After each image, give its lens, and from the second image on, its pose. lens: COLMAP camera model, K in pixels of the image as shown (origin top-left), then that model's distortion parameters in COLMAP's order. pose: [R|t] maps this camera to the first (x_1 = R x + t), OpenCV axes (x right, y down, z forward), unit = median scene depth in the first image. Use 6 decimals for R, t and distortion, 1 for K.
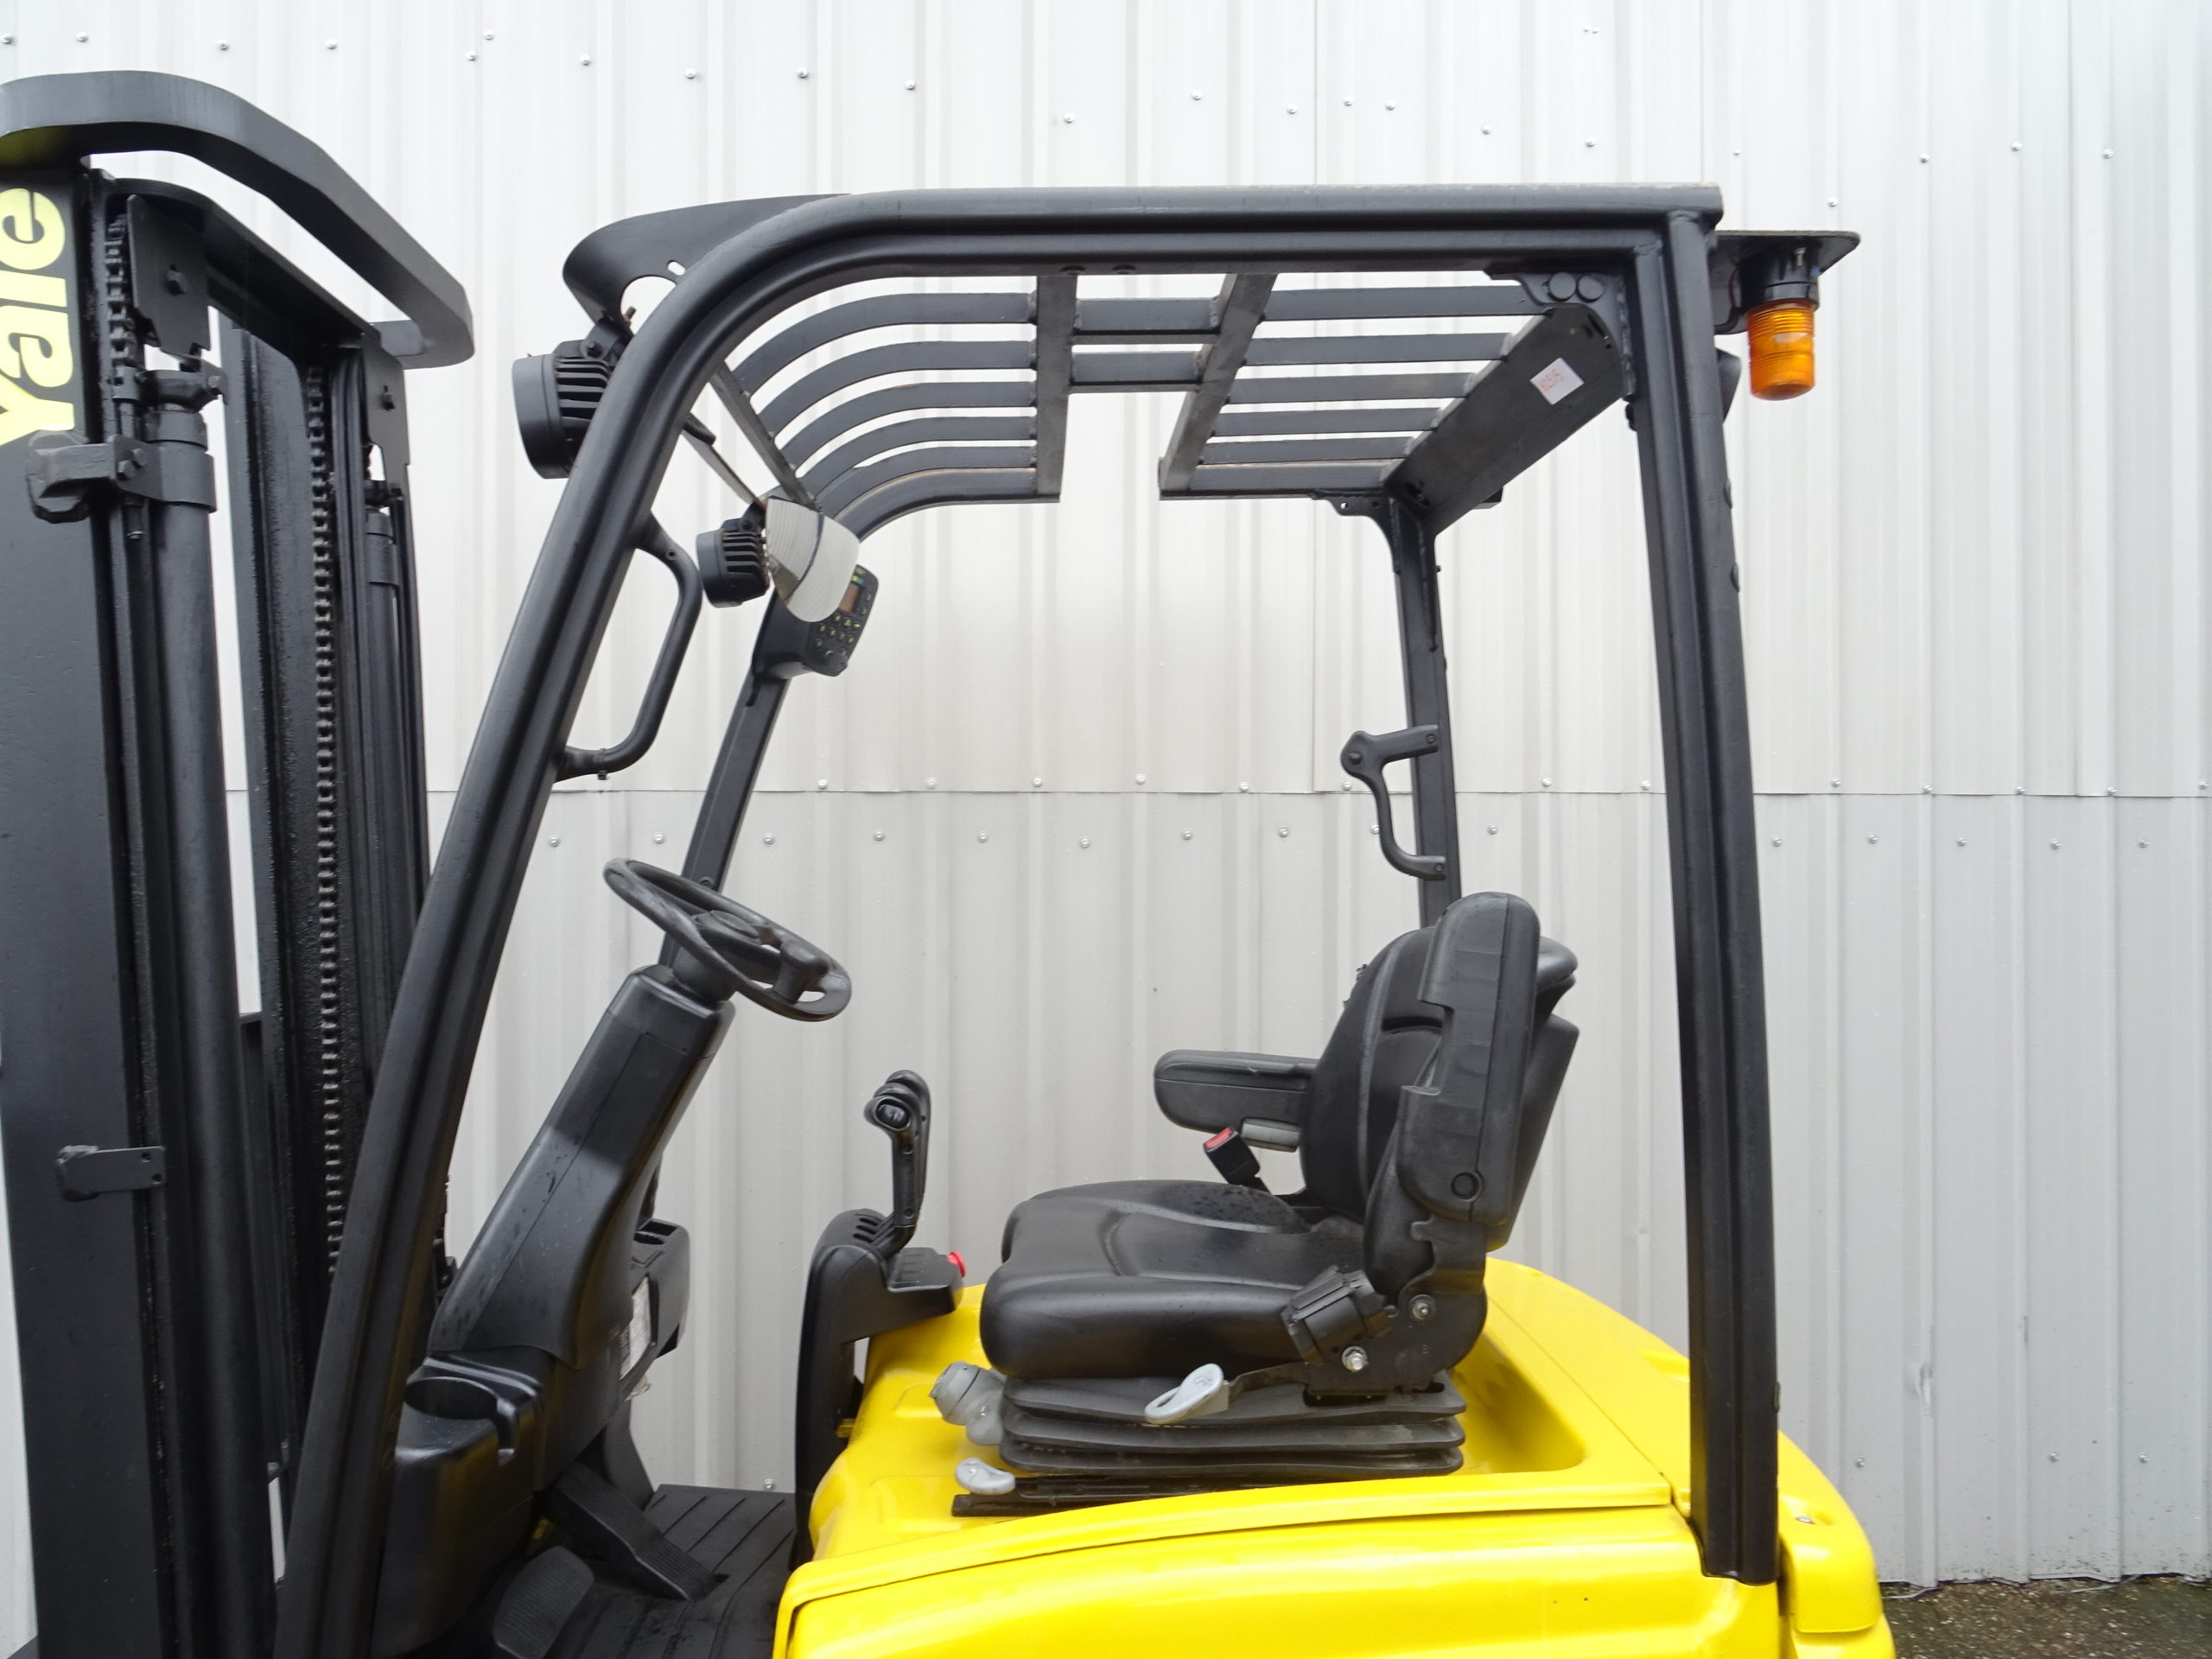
lens RADIAL K [[1577.8, 0, 1104.6], [0, 1577.8, 824.8], [0, 0, 1]] dist [0.005402, -0.011451]
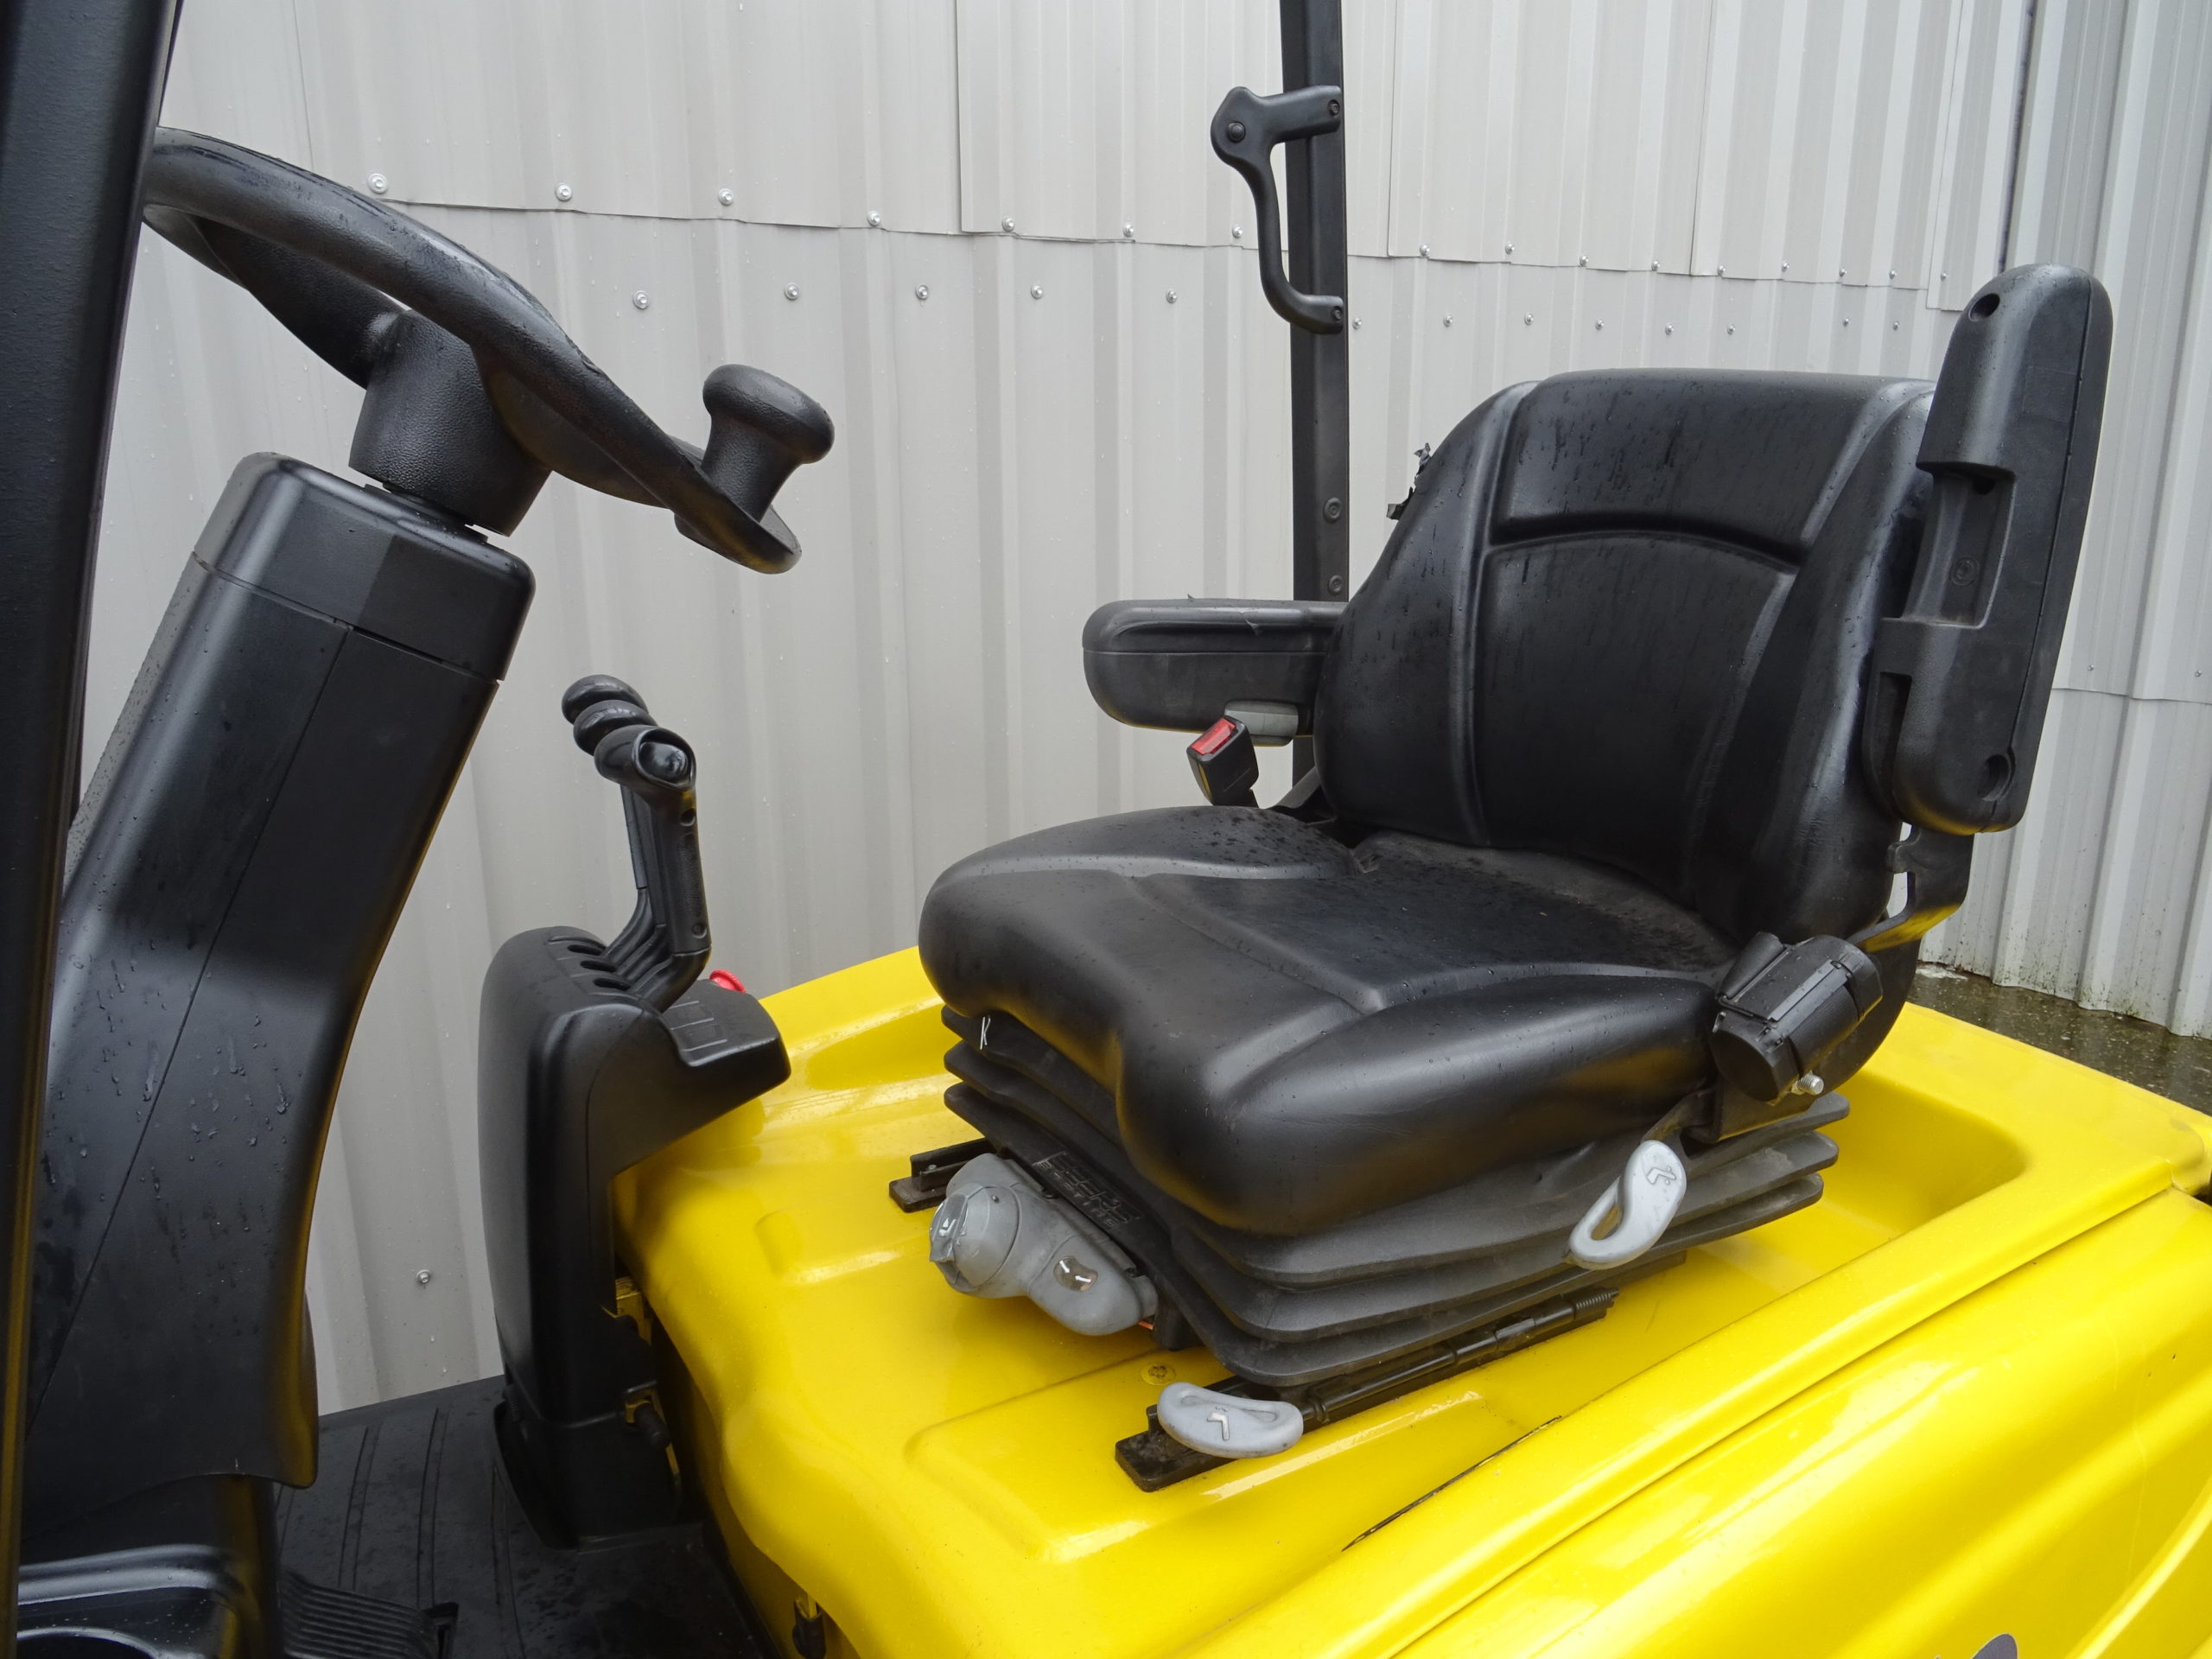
lens RADIAL K [[1577.8, 0, 1102.2], [0, 1577.8, 828.8], [0, 0, 1]] dist [0.005402, -0.011451]
pose [[0.878478, -0.133438, 0.458771, -0.276733], [0.002080, 0.961267, 0.275611, 0.066617], [-0.477778, -0.241164, 0.844729, 0.524945]]
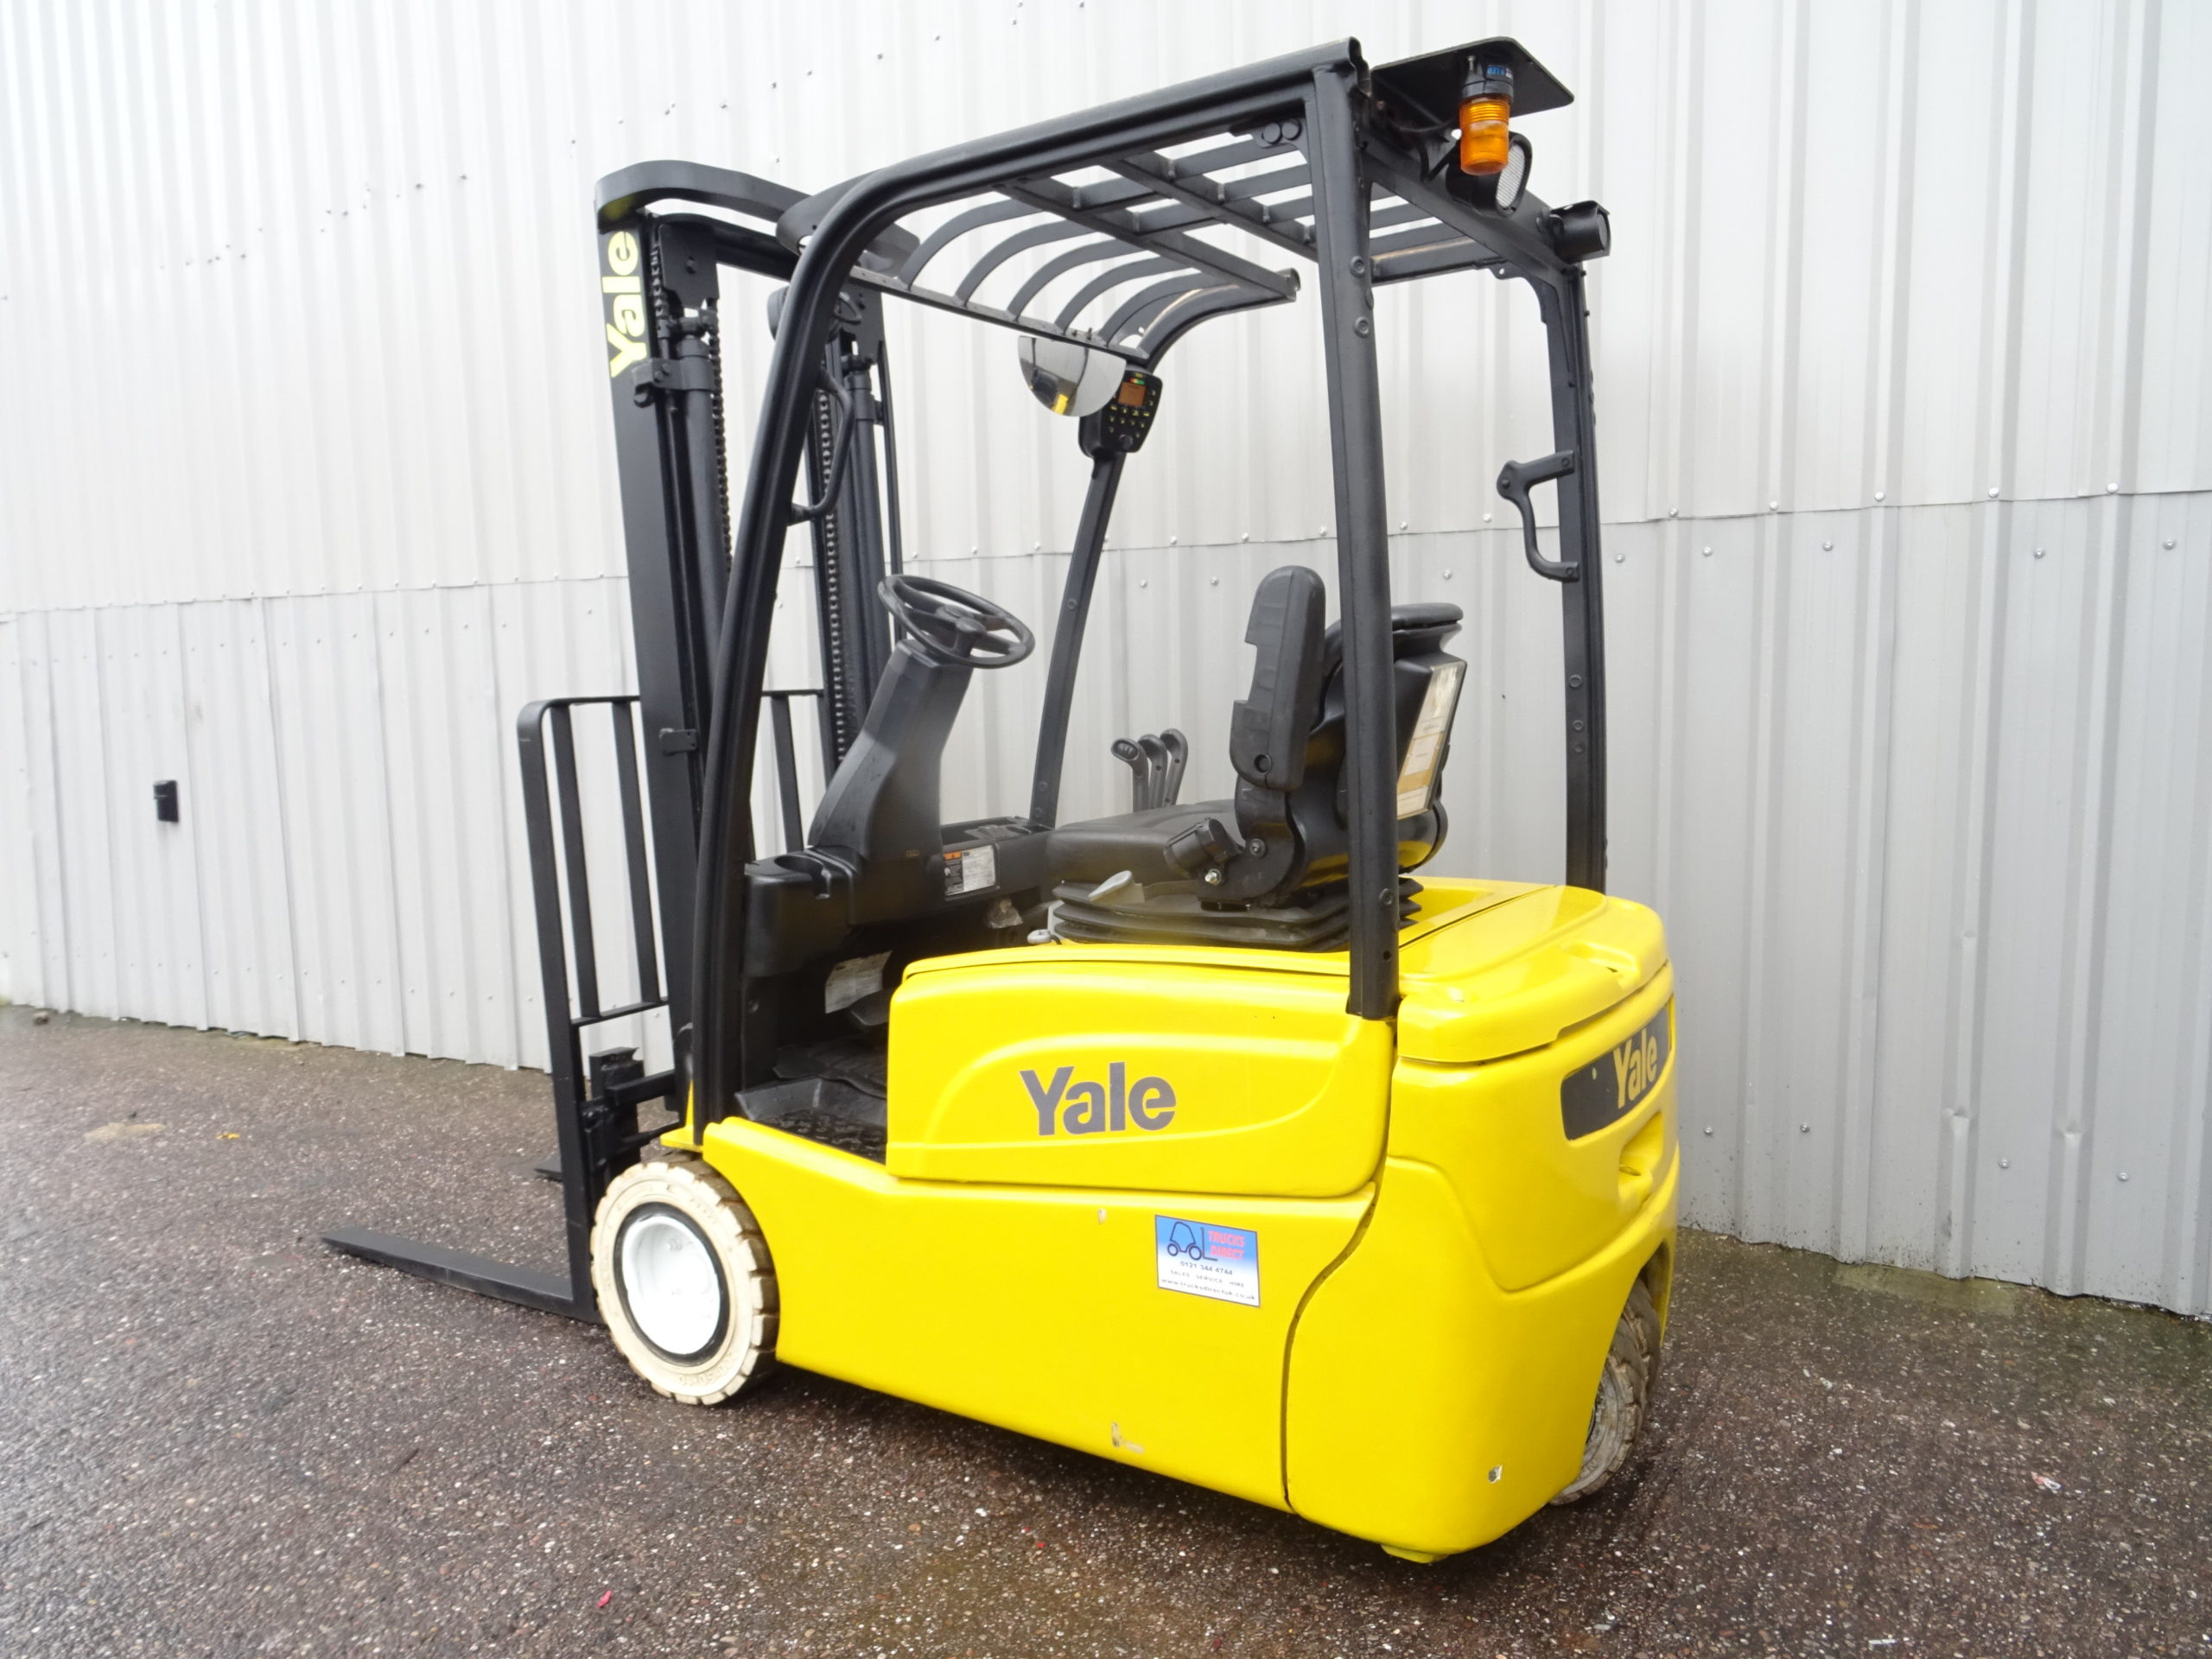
lens RADIAL K [[1577.8, 0, 1106.1], [0, 1577.8, 821.9], [0, 0, 1]] dist [0.005402, -0.011451]
pose [[0.814769, 0.047290, -0.577854, 0.787134], [0.024771, 0.992919, 0.116184, 0.085478], [0.579257, -0.108977, 0.807828, -0.244376]]
